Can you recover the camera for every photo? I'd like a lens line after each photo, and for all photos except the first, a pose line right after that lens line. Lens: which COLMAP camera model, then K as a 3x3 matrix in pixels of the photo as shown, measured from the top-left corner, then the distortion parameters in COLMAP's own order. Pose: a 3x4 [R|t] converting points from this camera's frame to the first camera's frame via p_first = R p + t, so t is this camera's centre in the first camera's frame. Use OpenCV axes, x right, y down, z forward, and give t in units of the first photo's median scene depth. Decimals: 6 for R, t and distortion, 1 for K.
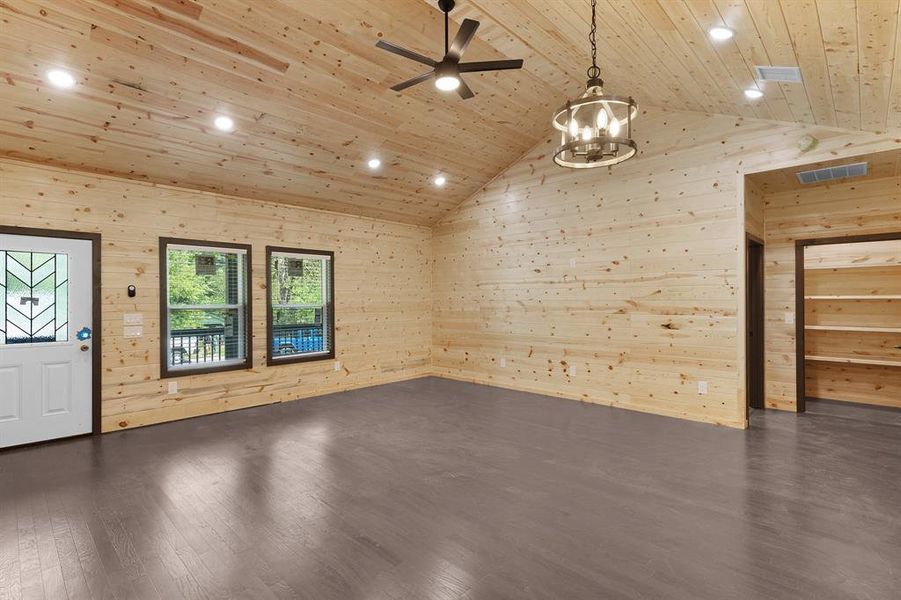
lens RADIAL K [[437.0, 0, 454.9], [0, 437.0, 300.5], [0, 0, 1]] dist [0.003648, -0.000184]
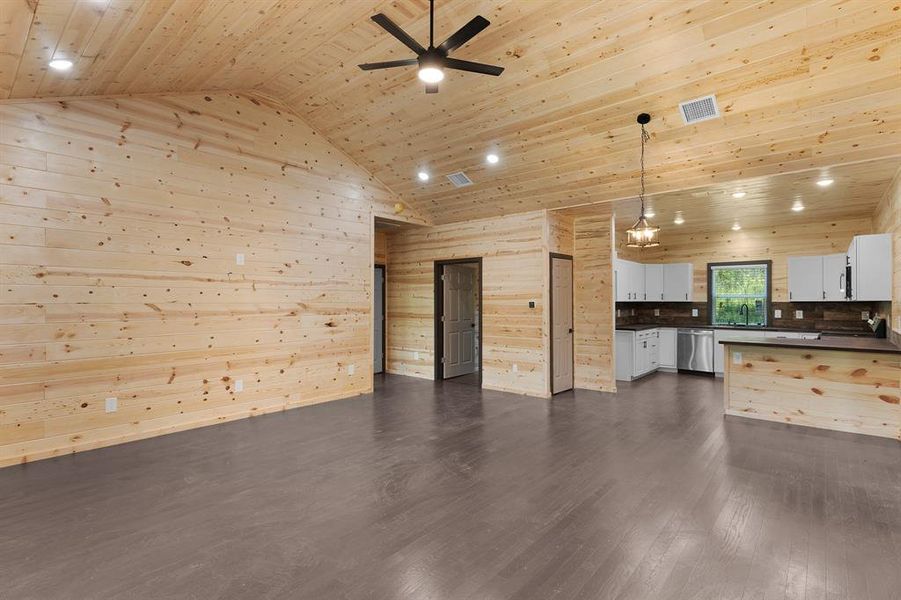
lens RADIAL K [[437.0, 0, 455.5], [0, 437.0, 299.8], [0, 0, 1]] dist [0.003648, -0.000184]
pose [[-0.063298, 0.004700, 0.997984, -0.653267], [0.001092, 0.999989, -0.004640, -0.002069], [-0.997994, 0.000796, -0.063302, 0.674903]]
